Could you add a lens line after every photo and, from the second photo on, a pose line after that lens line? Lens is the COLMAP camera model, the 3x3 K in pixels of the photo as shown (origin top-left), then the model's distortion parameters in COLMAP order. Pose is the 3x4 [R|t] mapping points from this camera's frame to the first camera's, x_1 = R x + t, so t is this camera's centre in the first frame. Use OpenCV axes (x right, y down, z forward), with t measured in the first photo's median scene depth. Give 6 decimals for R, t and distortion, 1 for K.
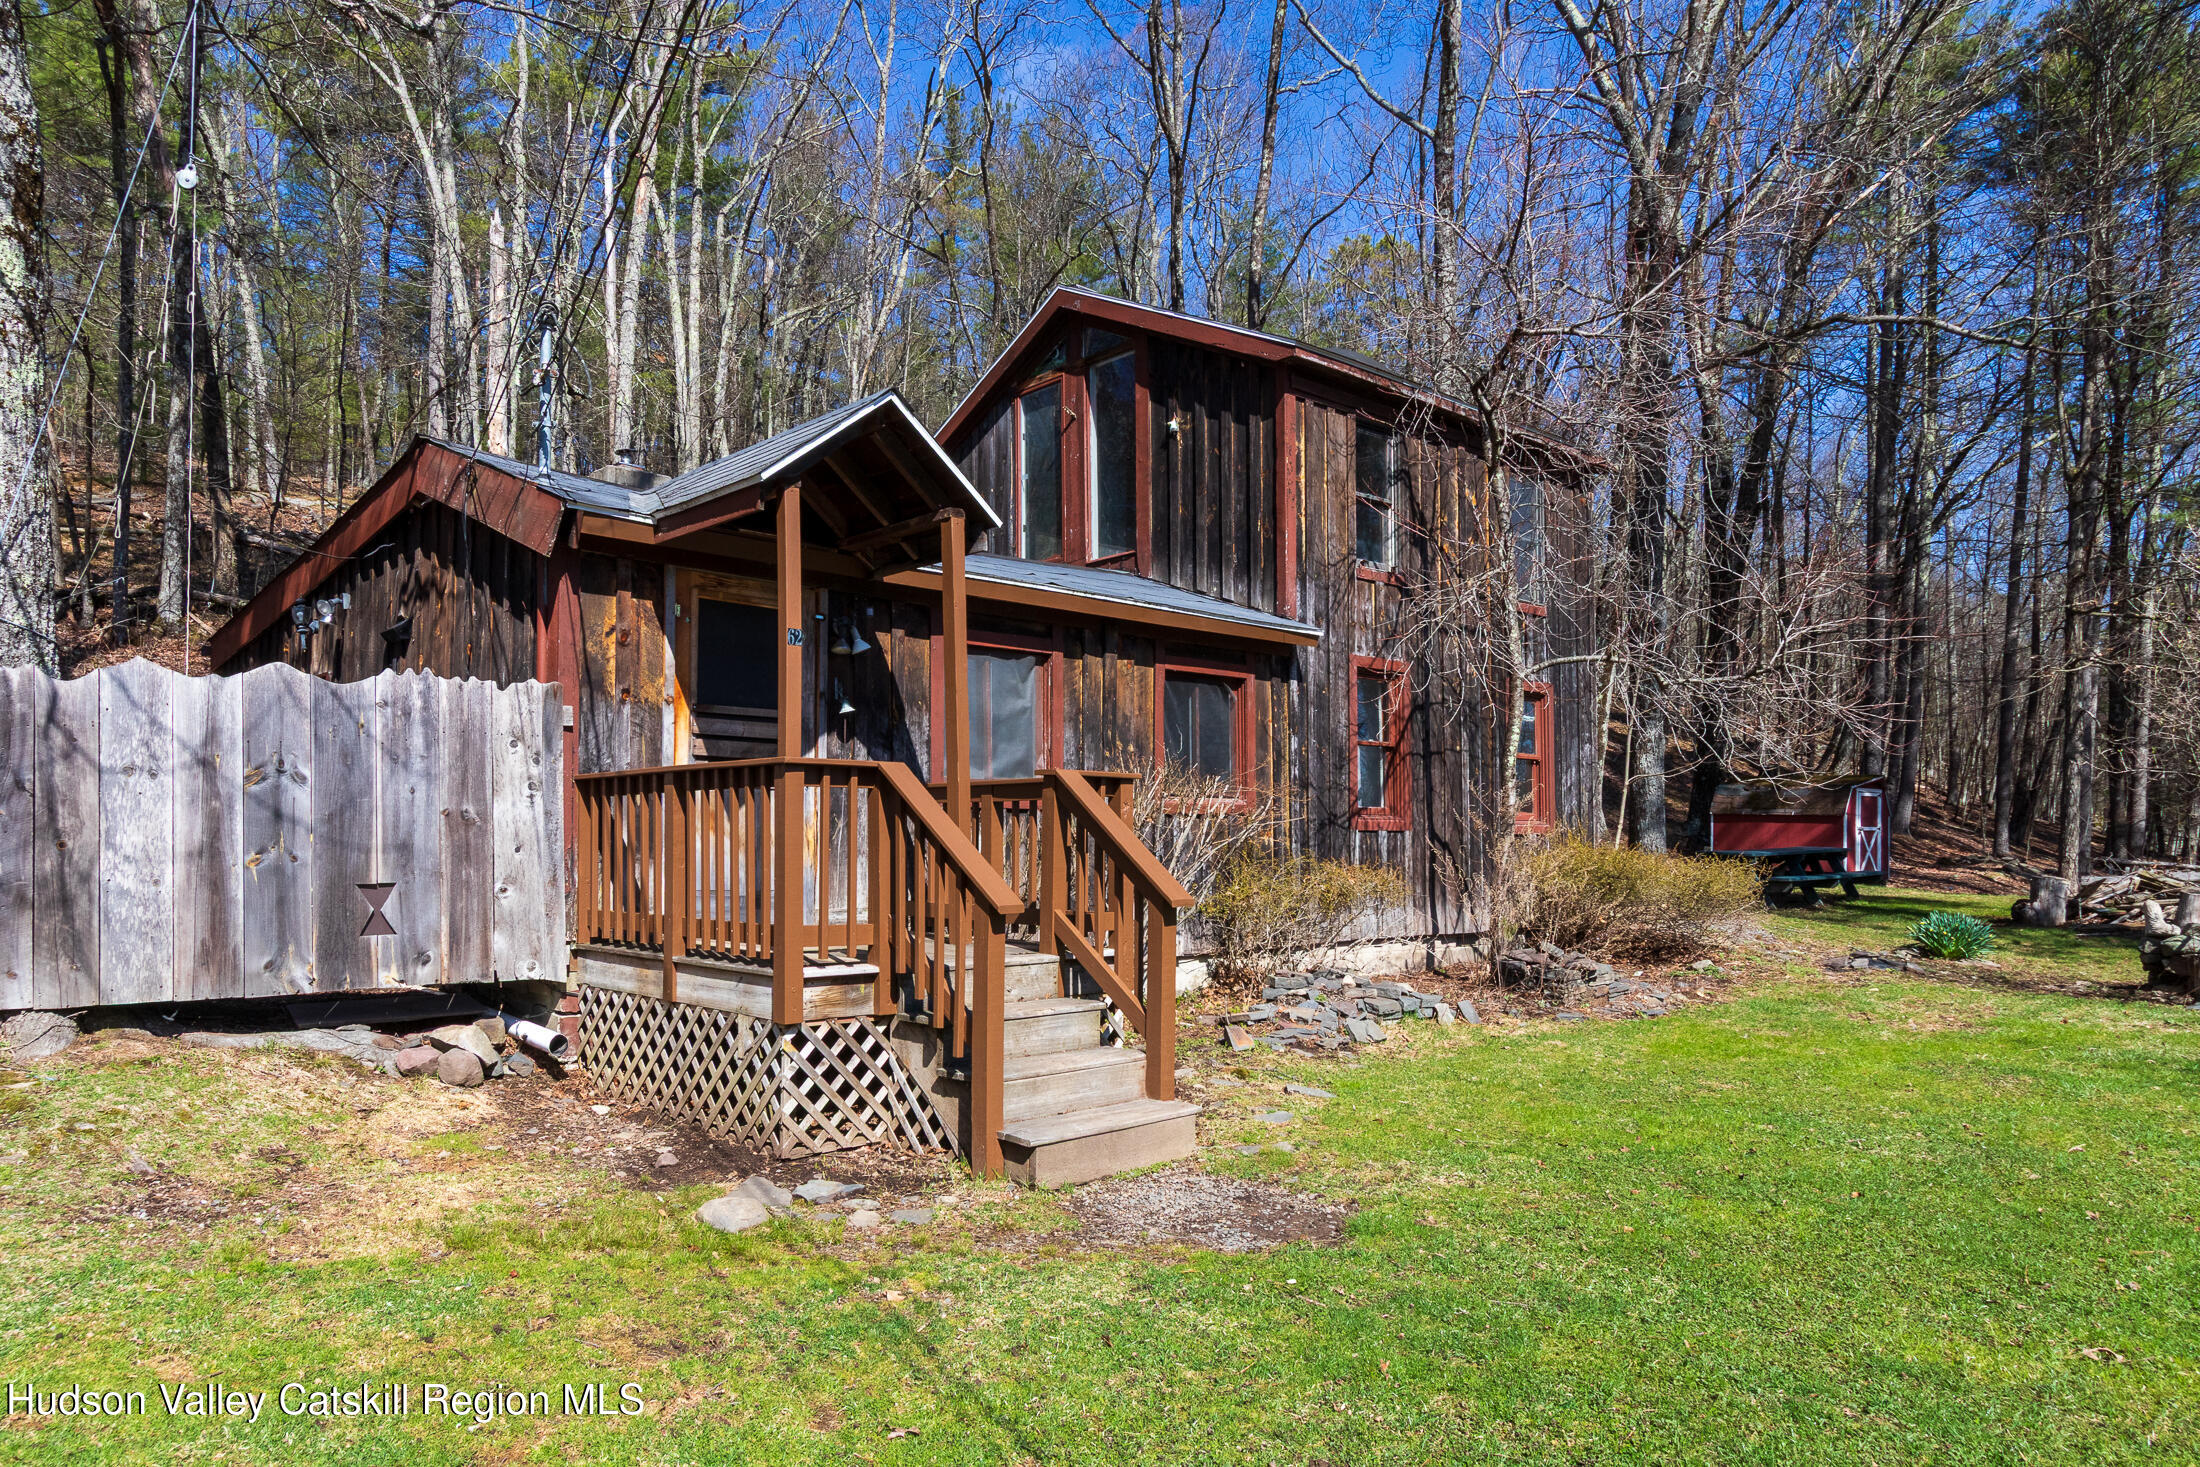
lens RADIAL K [[1365.4, 0, 1100.0], [0, 1365.4, 733.5], [0, 0, 1]] dist [0.000800, 0.001050]
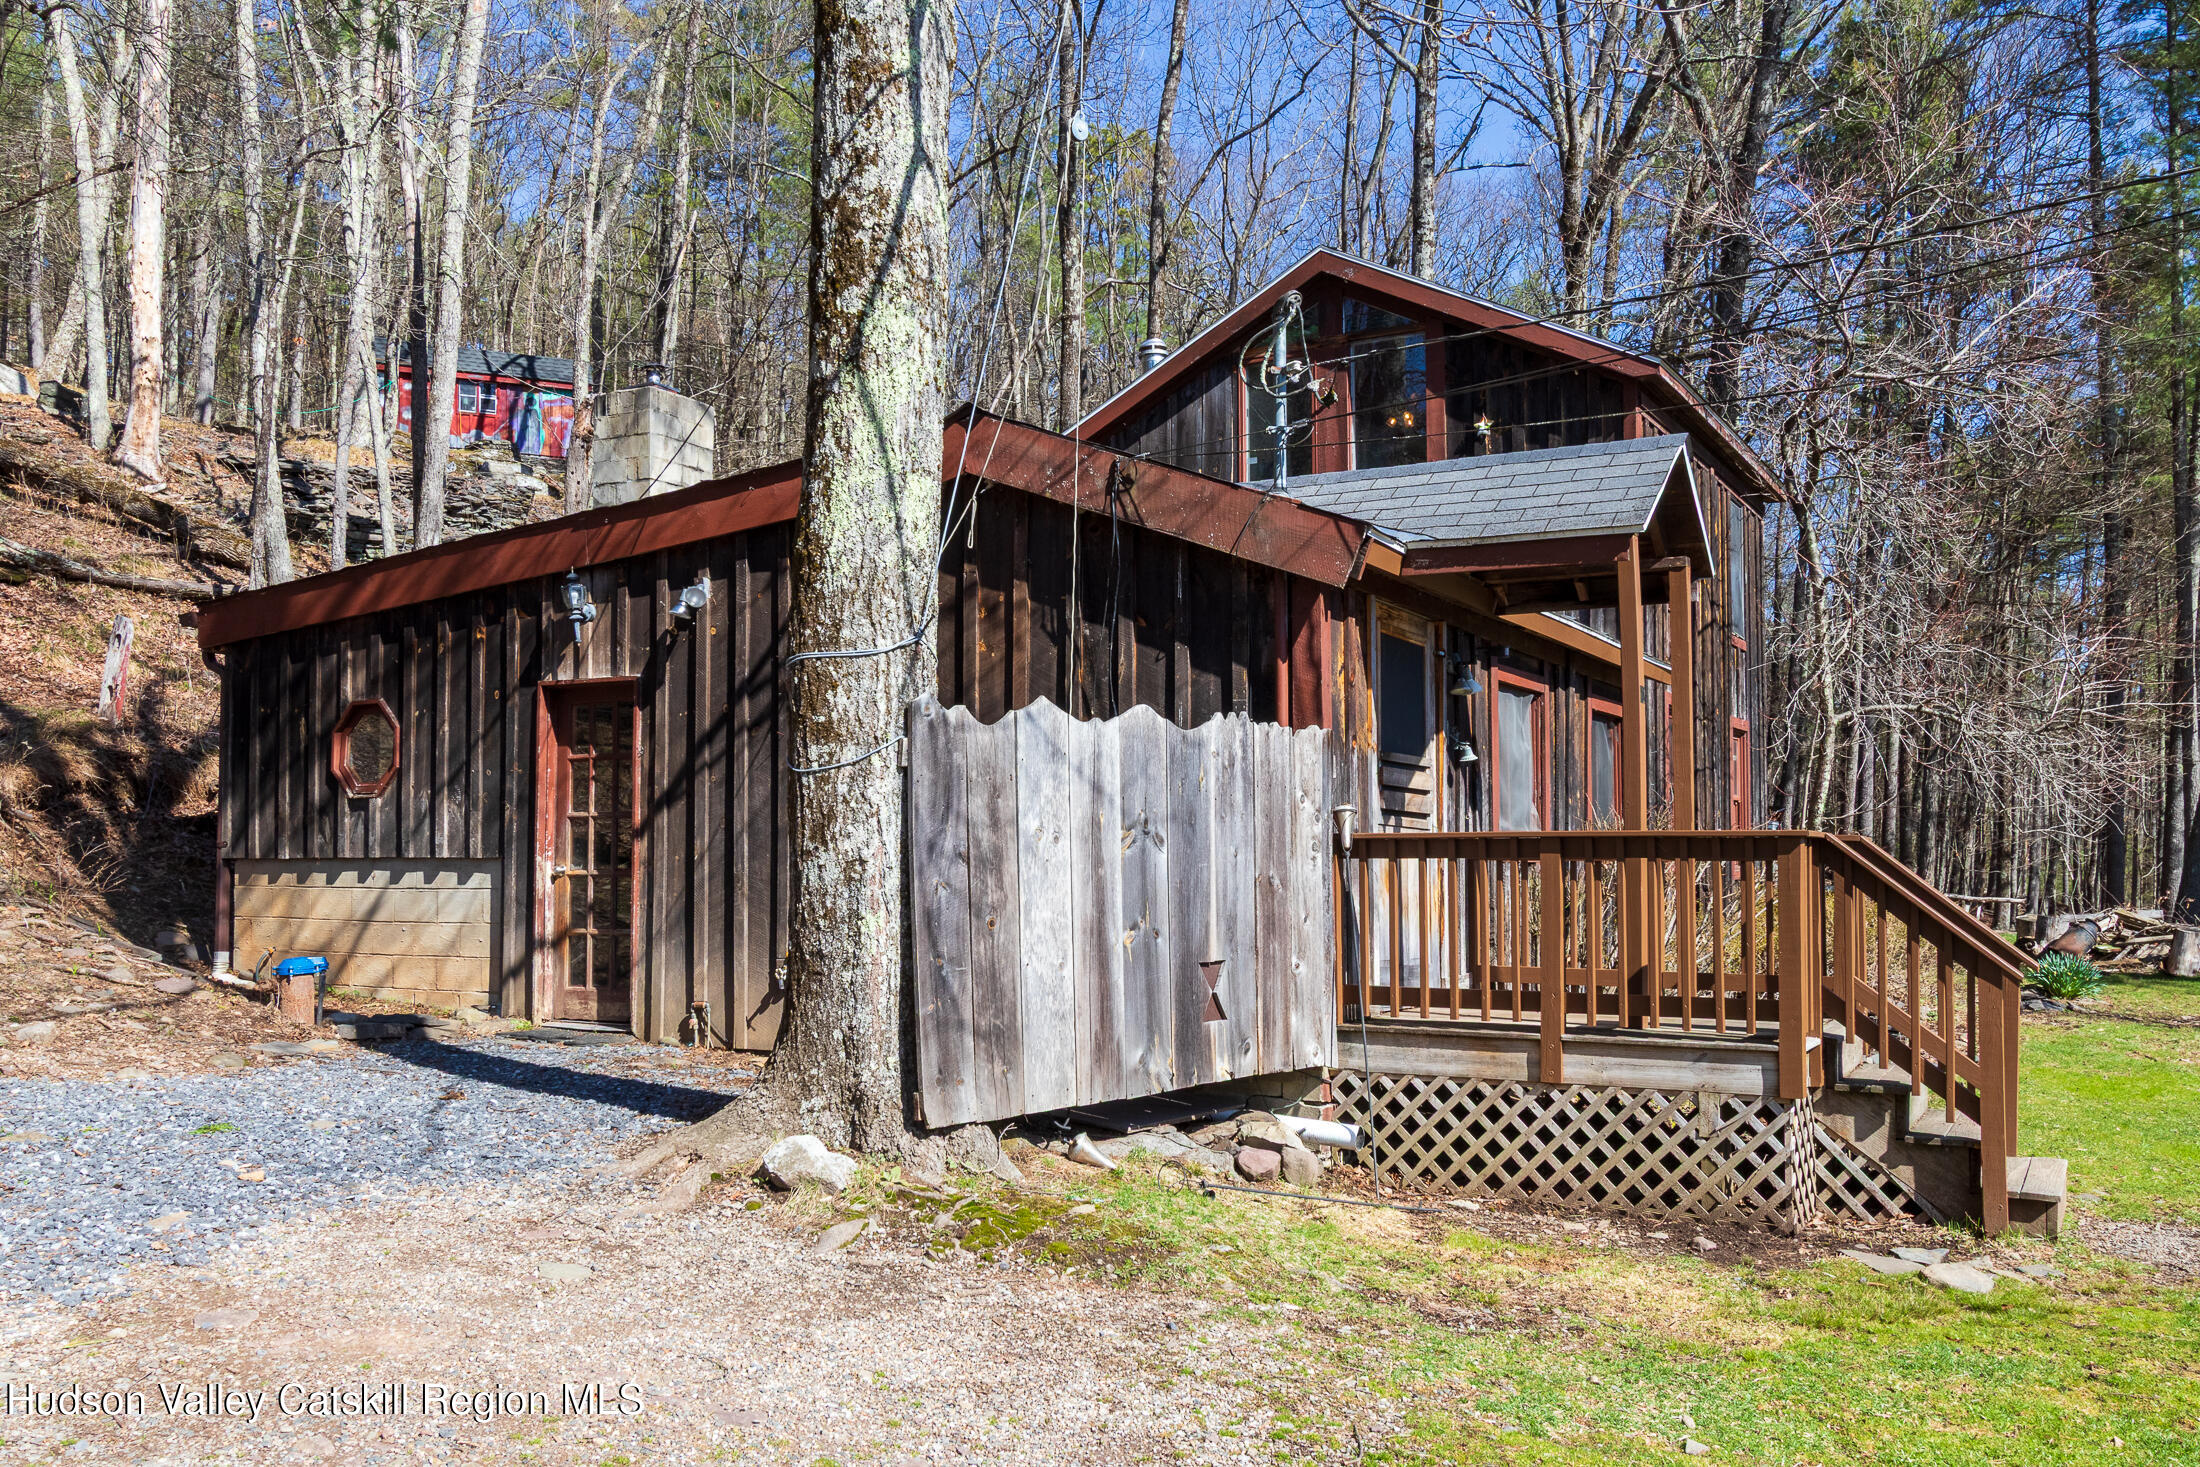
lens RADIAL K [[1794.0, 0, 1100.0], [0, 1794.0, 733.5], [0, 0, 1]] dist [-0.010857, -0.003011]
pose [[0.934887, 0.029896, 0.353683, -1.020862], [-0.034382, 0.999388, 0.006407, -0.040622], [-0.353275, -0.018151, 0.935343, -0.037991]]
